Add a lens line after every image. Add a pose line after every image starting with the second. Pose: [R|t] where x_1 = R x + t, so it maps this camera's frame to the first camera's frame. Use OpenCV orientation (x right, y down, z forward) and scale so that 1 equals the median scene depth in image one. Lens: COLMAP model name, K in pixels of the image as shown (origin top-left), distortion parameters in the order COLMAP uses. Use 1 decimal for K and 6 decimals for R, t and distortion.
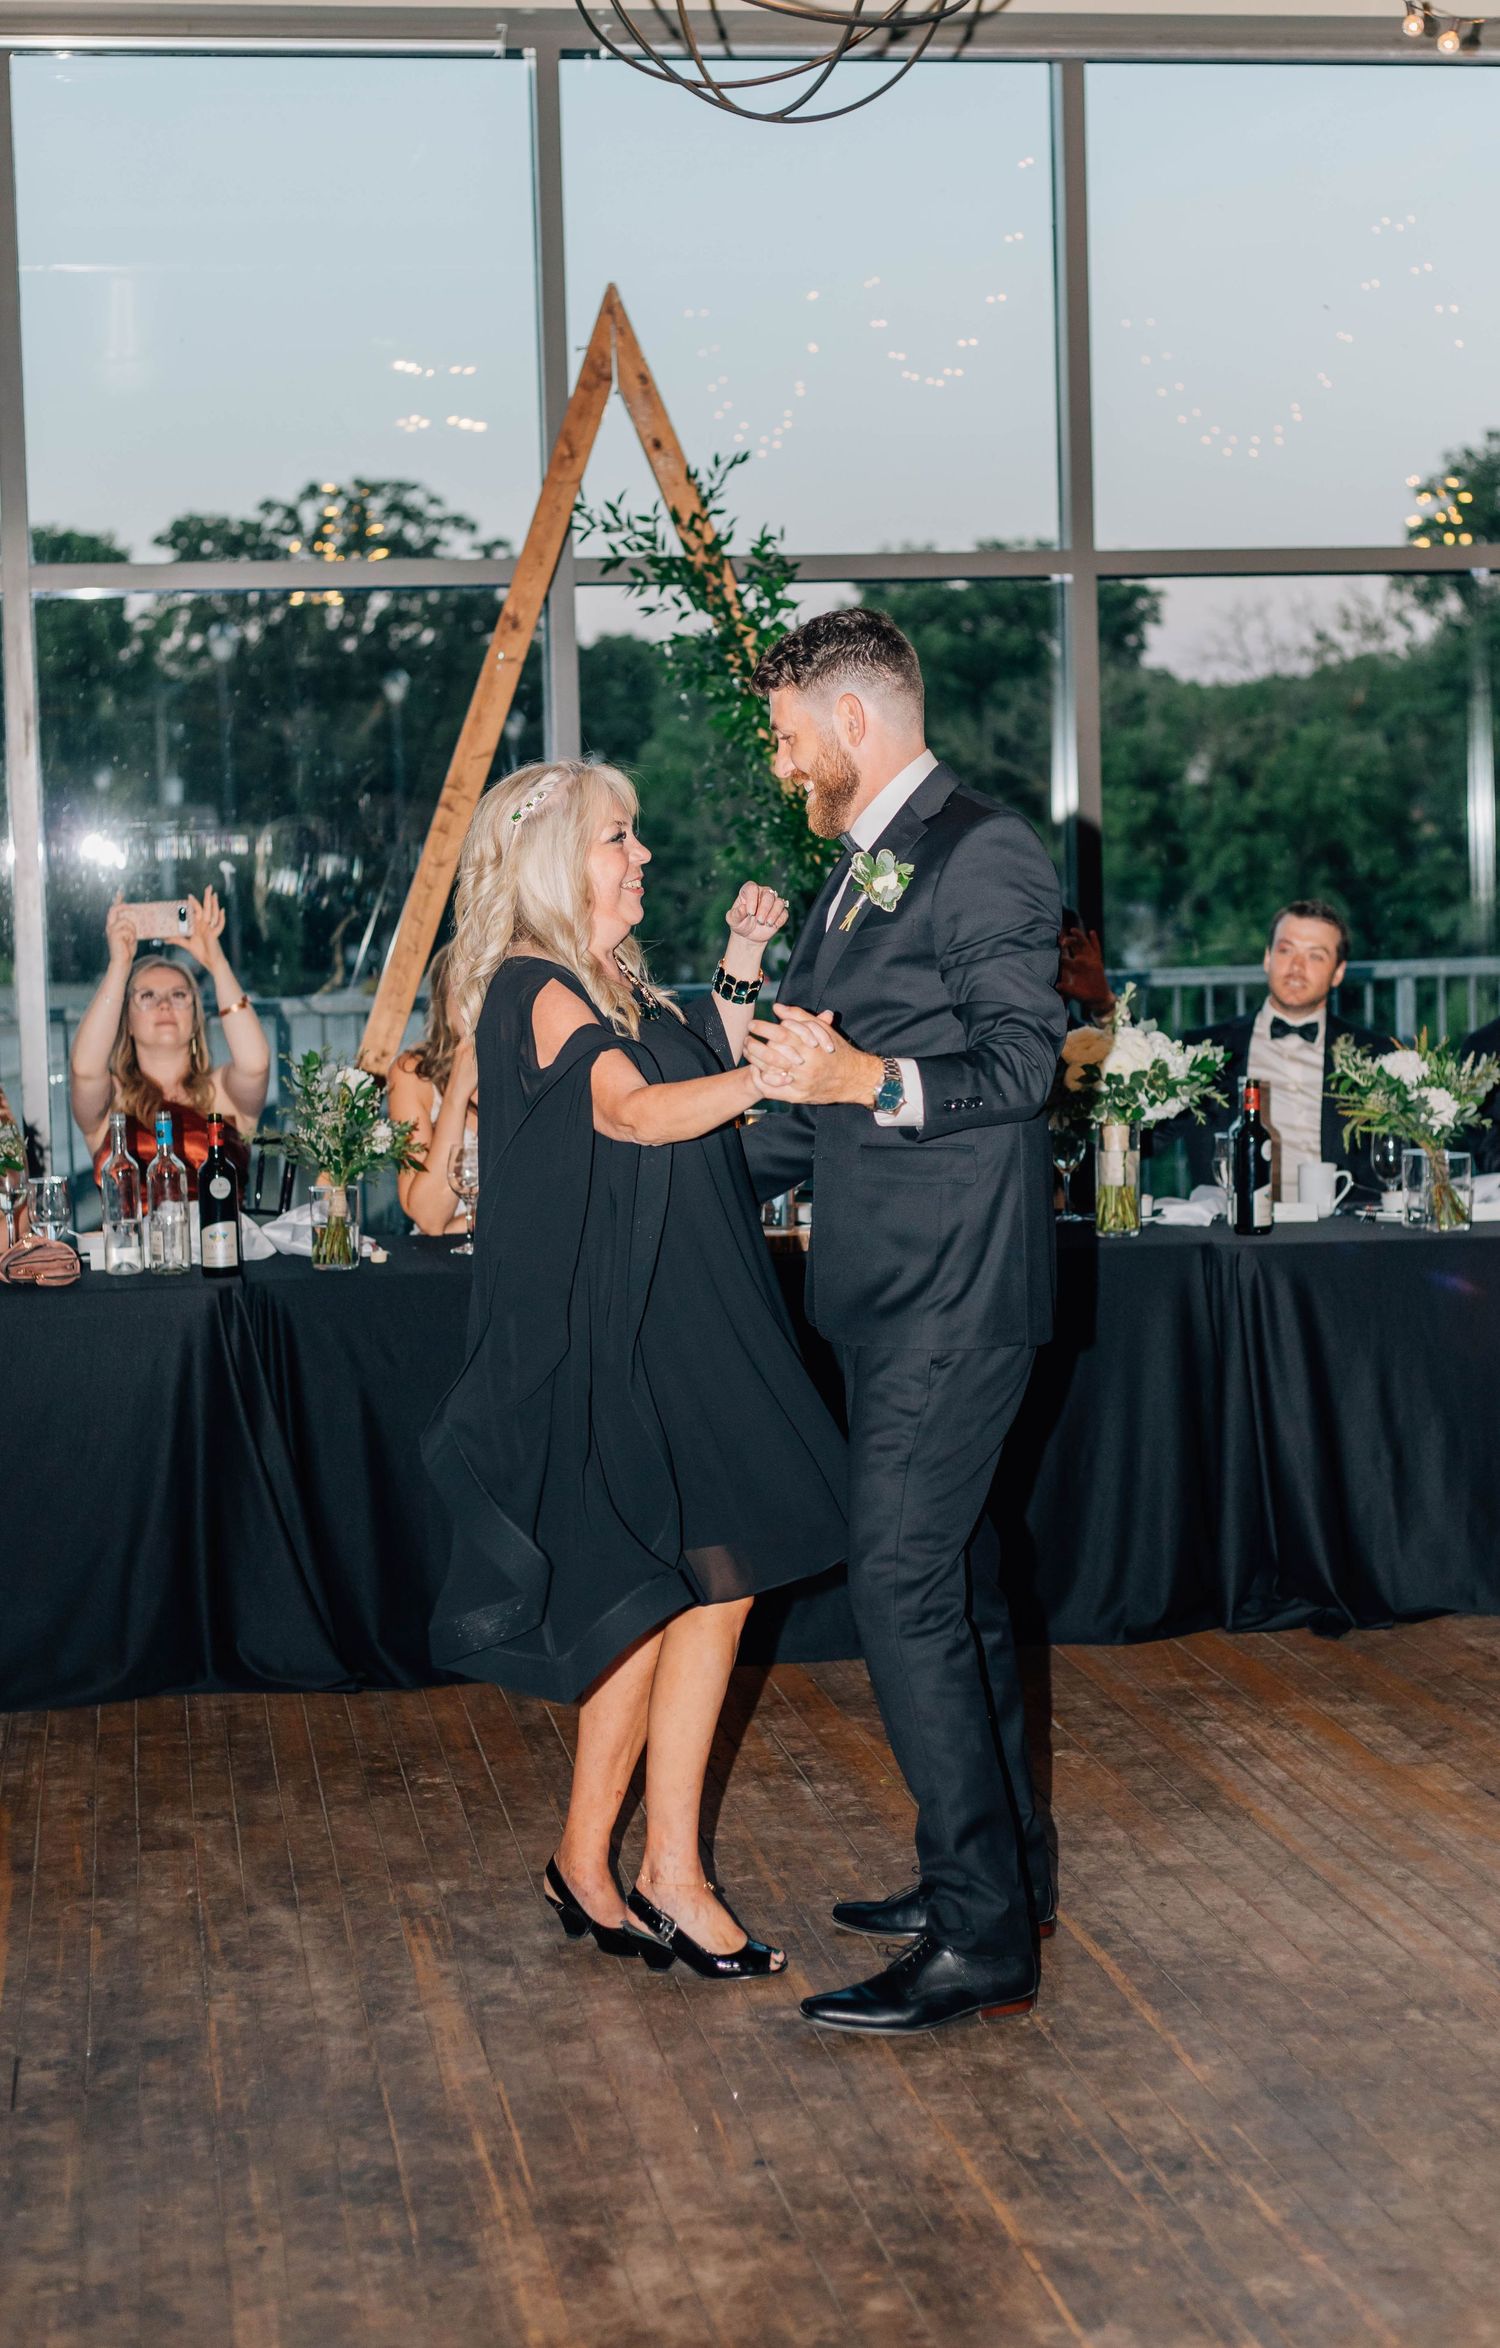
lens RADIAL K [[3934.1, 0, 755.1], [0, 3934.1, 1093.1], [0, 0, 1]] dist [0.007644, 0.083733]
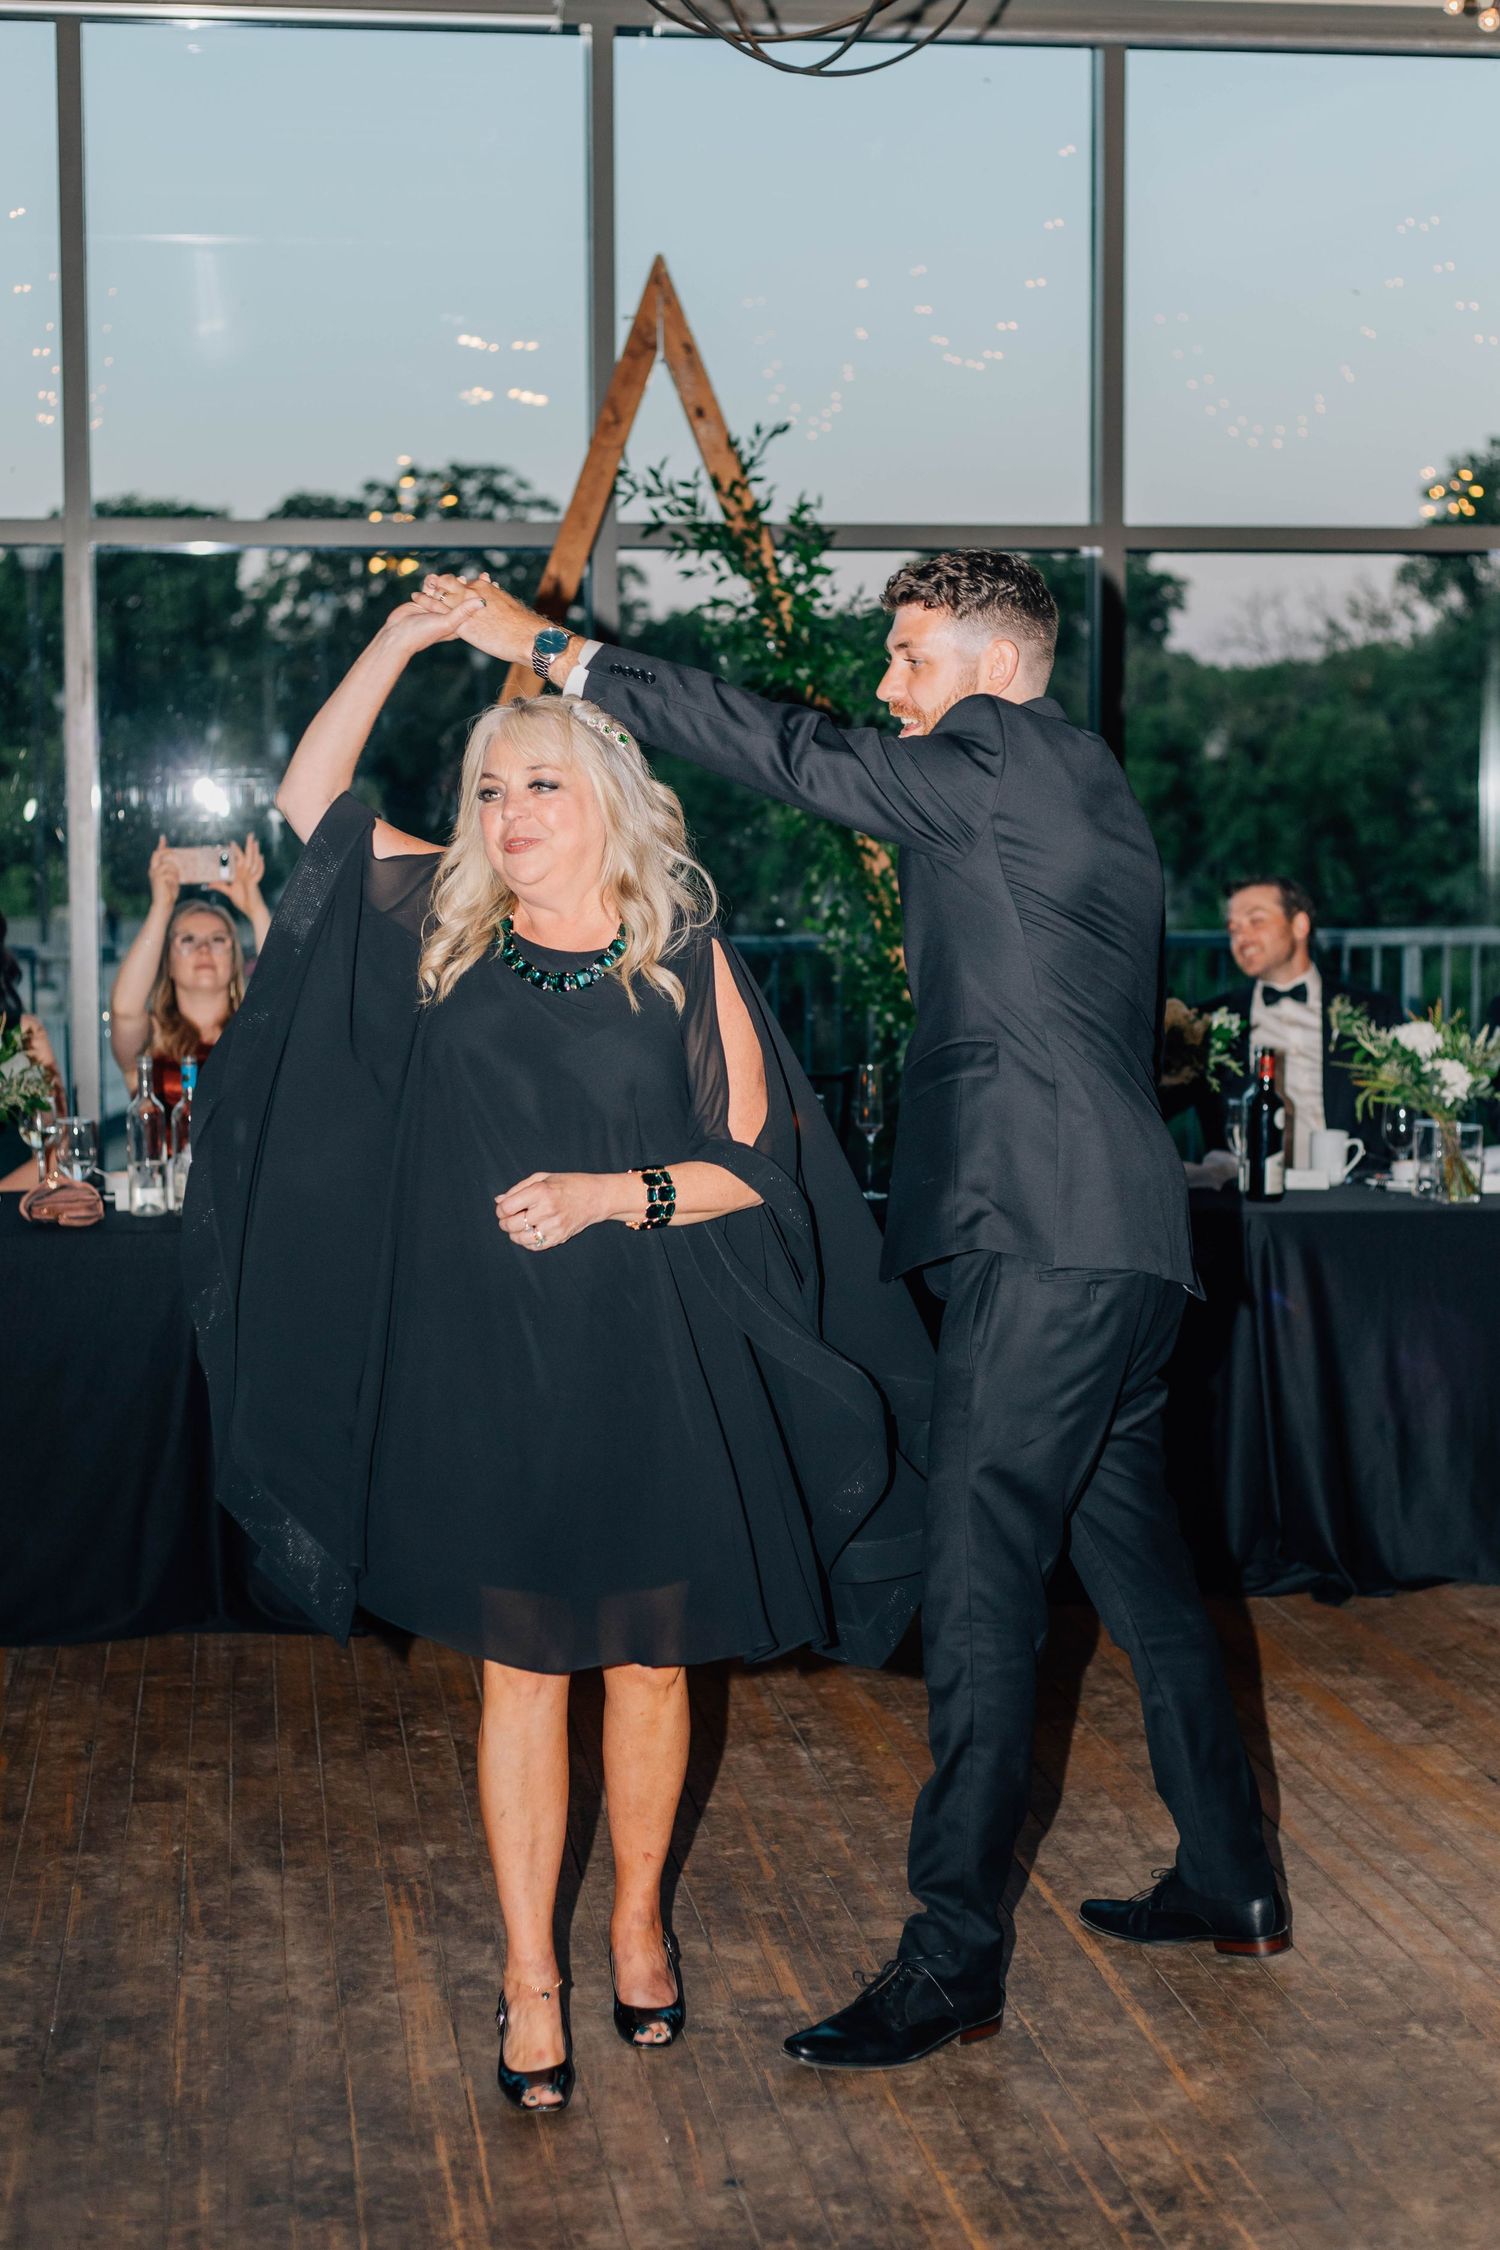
lens RADIAL K [[3505.5, 0, 738.9], [0, 3505.5, 1090.9], [0, 0, 1]] dist [0.008884, 0.021199]
pose [[0.999536, 0.022915, -0.020087, 0.009421], [-0.022541, 0.999571, 0.018676, -0.006328], [0.020506, -0.018215, 0.999624, 0.100233]]
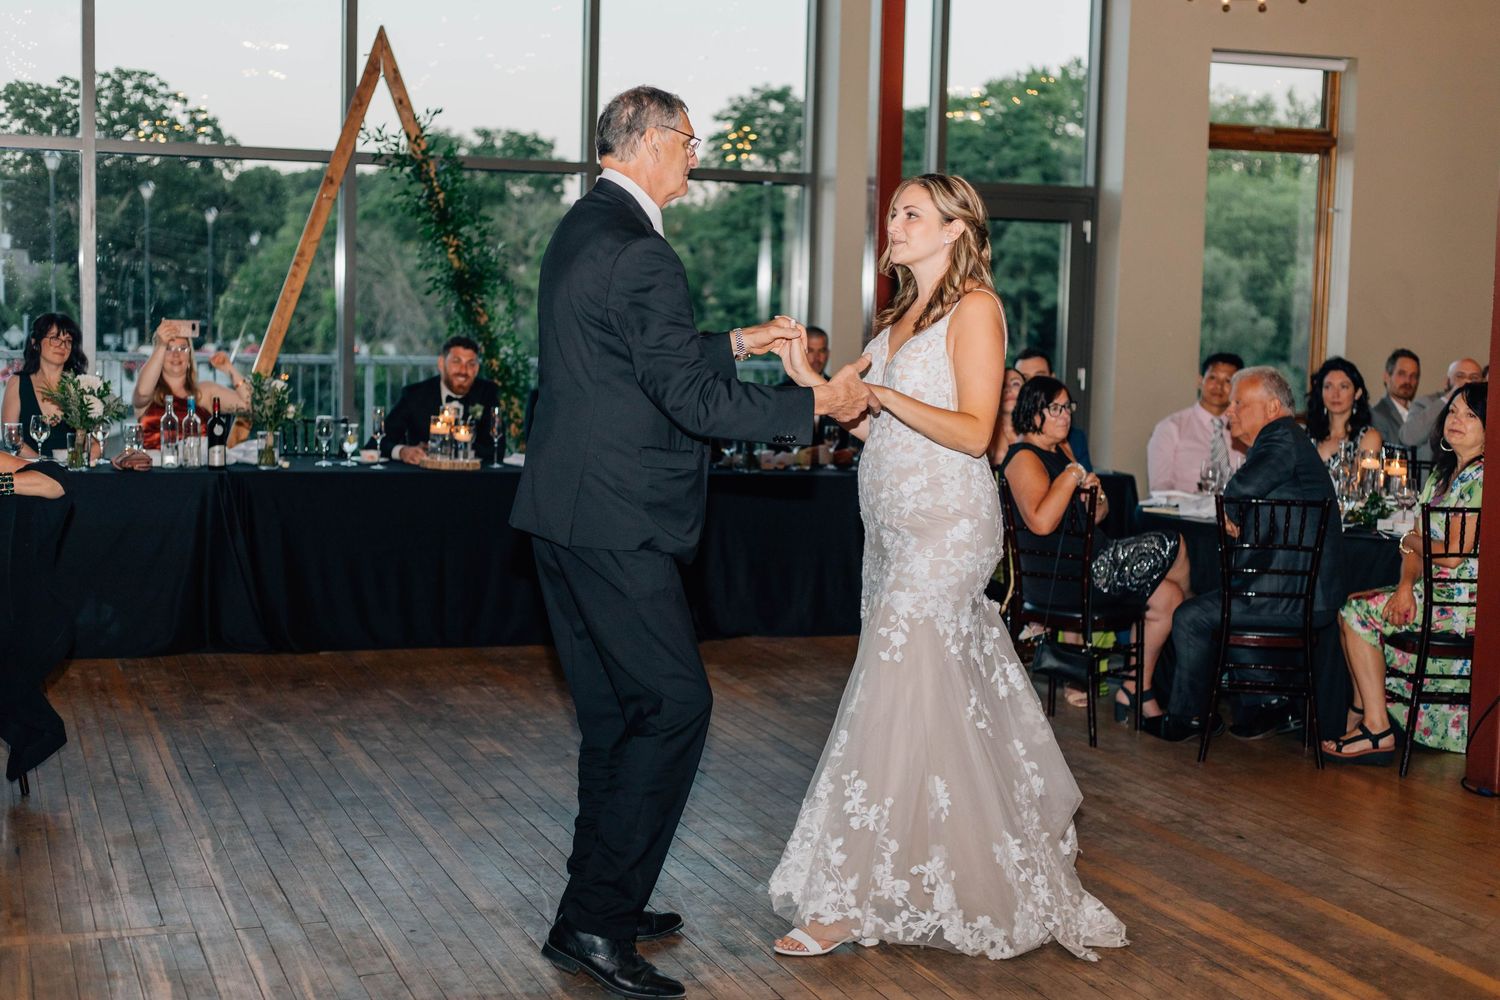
lens RADIAL K [[2336.0, 0, 723.1], [0, 2336.0, 498.9], [0, 0, 1]] dist [0.003974, 0.051451]
pose [[0.982322, 0.036927, 0.183520, -0.094912], [-0.040899, 0.999003, 0.017905, 0.027081], [-0.182676, -0.025094, 0.982853, -0.360334]]
